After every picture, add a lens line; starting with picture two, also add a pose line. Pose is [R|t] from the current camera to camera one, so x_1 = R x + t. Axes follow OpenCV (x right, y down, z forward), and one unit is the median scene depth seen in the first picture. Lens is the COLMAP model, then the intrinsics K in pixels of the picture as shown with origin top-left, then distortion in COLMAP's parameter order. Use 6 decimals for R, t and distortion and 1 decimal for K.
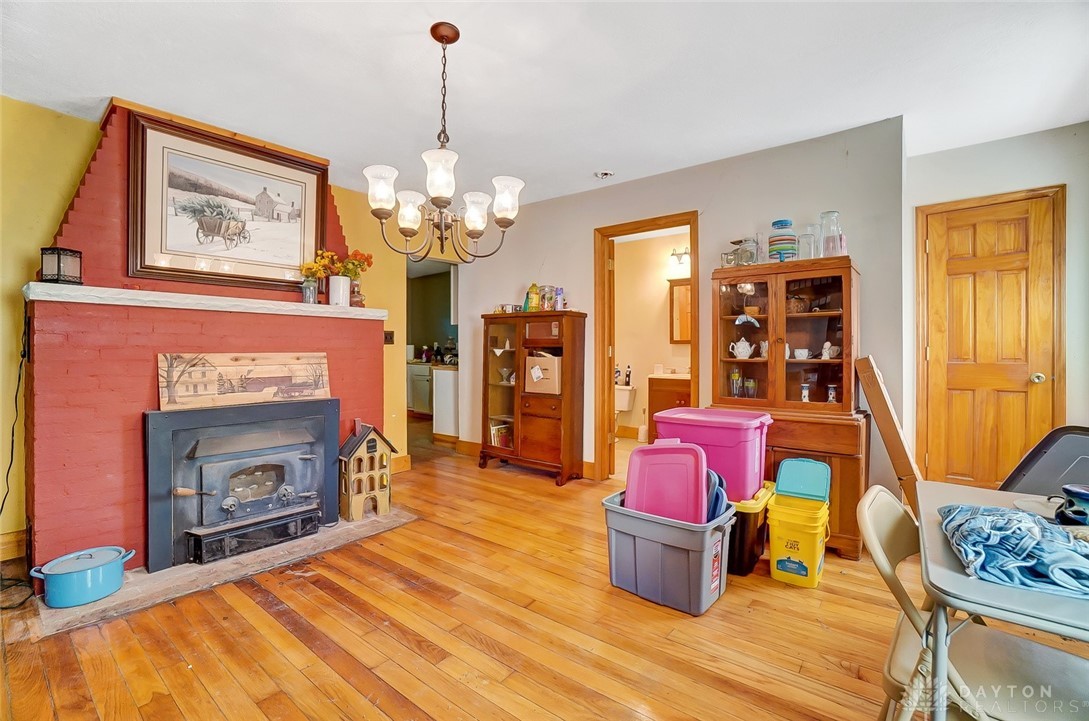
lens RADIAL K [[480.9, 0, 537.6], [0, 480.9, 358.4], [0, 0, 1]] dist [-0.070953, 0.022800]
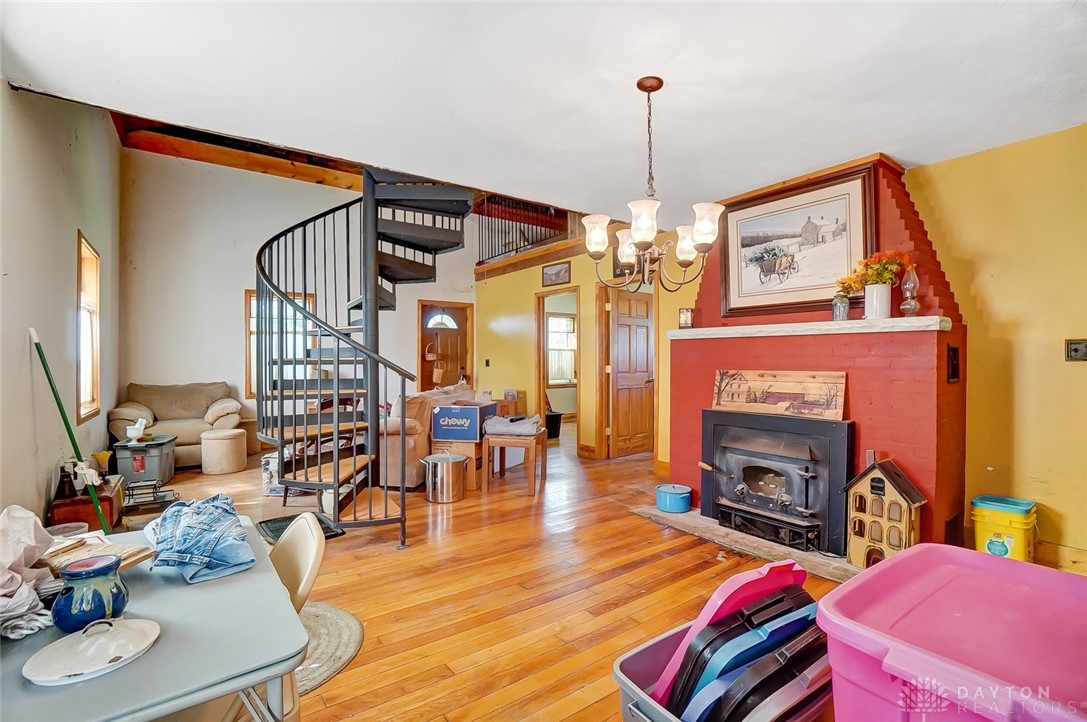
lens RADIAL K [[480.1, 0, 536.6], [0, 480.1, 358.9], [0, 0, 1]] dist [-0.070953, 0.022800]
pose [[-0.267890, 0.000707, -0.963449, 0.673283], [-0.012302, 0.999916, 0.004155, -0.038288], [0.963371, 0.012965, -0.267859, 0.745014]]
